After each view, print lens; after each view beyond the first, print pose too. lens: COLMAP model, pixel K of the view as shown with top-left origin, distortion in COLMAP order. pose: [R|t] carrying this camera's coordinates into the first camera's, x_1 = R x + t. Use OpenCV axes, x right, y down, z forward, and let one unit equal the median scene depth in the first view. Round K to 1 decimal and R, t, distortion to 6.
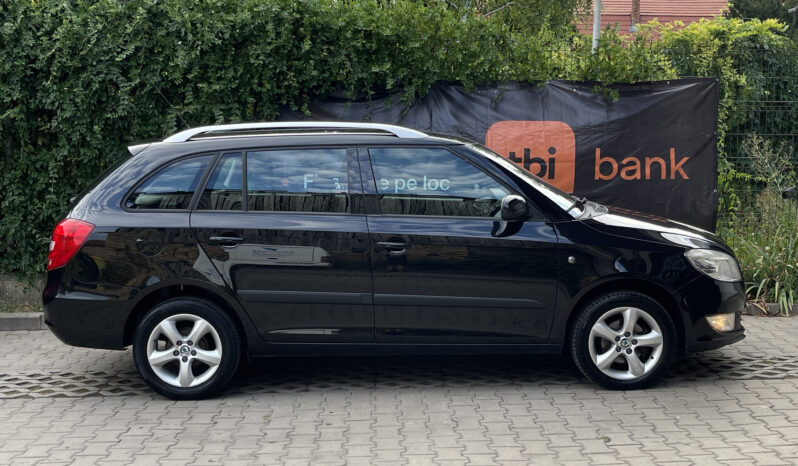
lens RADIAL K [[970.6, 0, 399.0], [0, 970.6, 233.0], [0, 0, 1]] dist [0.130802, -0.362918]
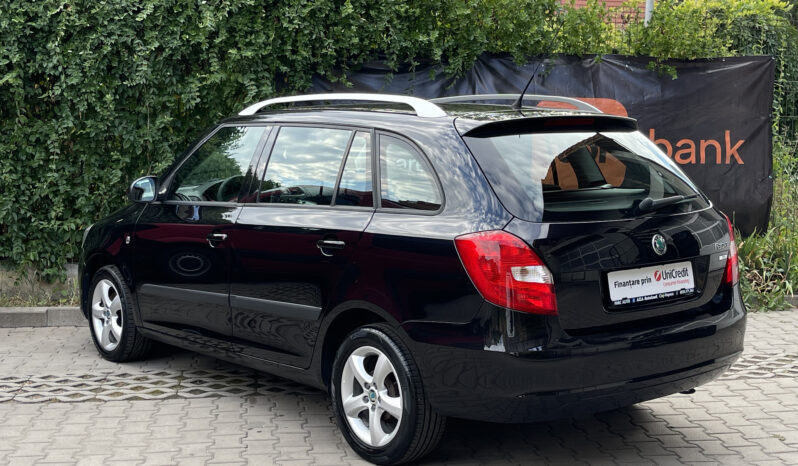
lens RADIAL K [[1066.6, 0, 399.0], [0, 1066.6, 233.0], [0, 0, 1]] dist [0.151349, -0.490368]
pose [[0.994511, 0.005637, 0.104478, -0.147723], [-0.006264, 0.999964, 0.005673, 0.007591], [-0.104443, -0.006296, 0.994511, 0.012102]]
